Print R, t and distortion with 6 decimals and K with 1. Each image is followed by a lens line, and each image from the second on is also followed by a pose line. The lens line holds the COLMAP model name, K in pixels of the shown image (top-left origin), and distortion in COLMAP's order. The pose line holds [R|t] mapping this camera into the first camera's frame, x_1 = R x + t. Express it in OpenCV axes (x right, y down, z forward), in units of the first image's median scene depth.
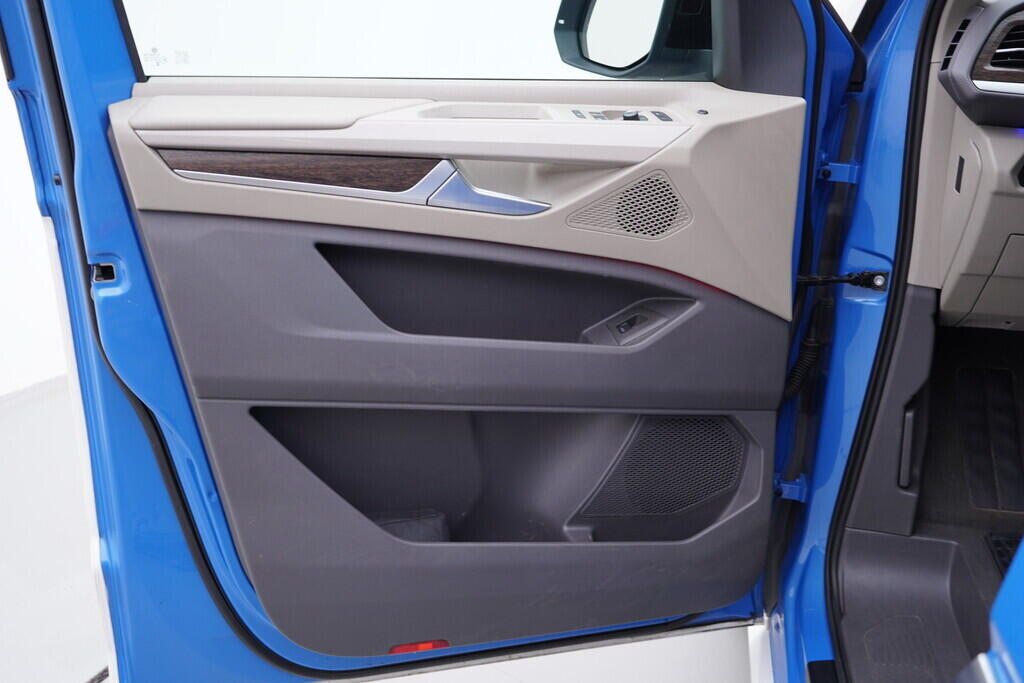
lens RADIAL K [[1071.8, 0, 510.8], [0, 1071.8, 341.7], [0, 0, 1]] dist [0.003392, 0.000000]
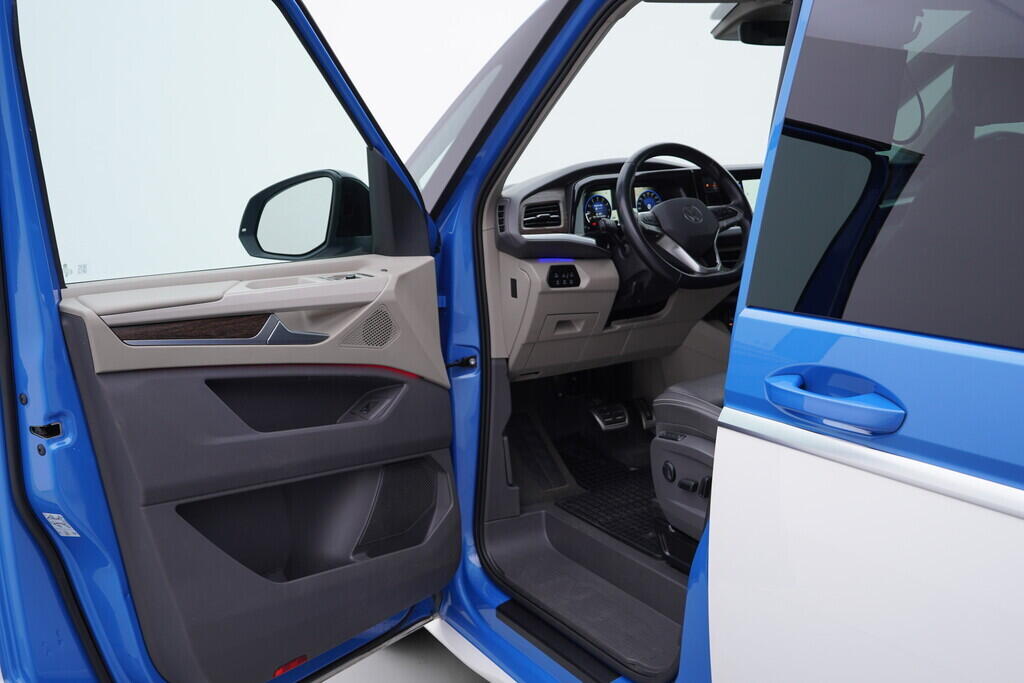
lens RADIAL K [[1071.8, 0, 511.4], [0, 1071.8, 340.9], [0, 0, 1]] dist [0.003392, 0.000000]
pose [[0.767294, -0.148496, 0.623866, -0.716672], [0.269115, 0.957578, -0.103057, 0.111823], [-0.582097, 0.246967, 0.774707, -0.361487]]
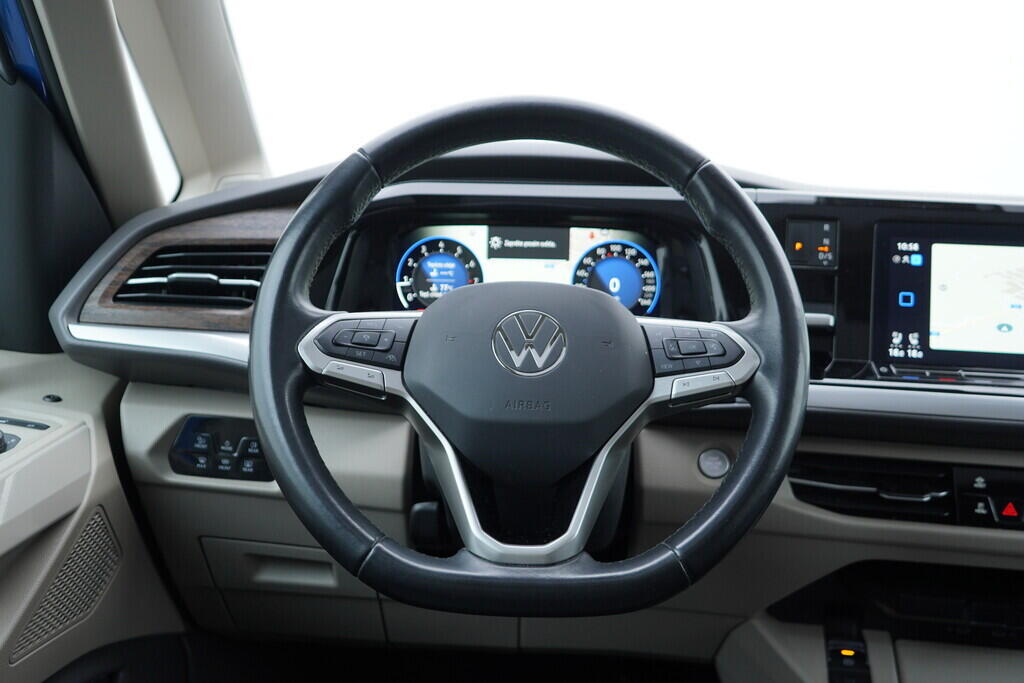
lens RADIAL K [[1071.8, 0, 510.9], [0, 1071.8, 339.2], [0, 0, 1]] dist [0.003392, 0.000000]
pose [[0.991288, 0.002085, 0.131695, 0.565864], [0.019464, 0.986578, -0.162128, -0.107872], [-0.130265, 0.163279, 0.977942, 0.271329]]
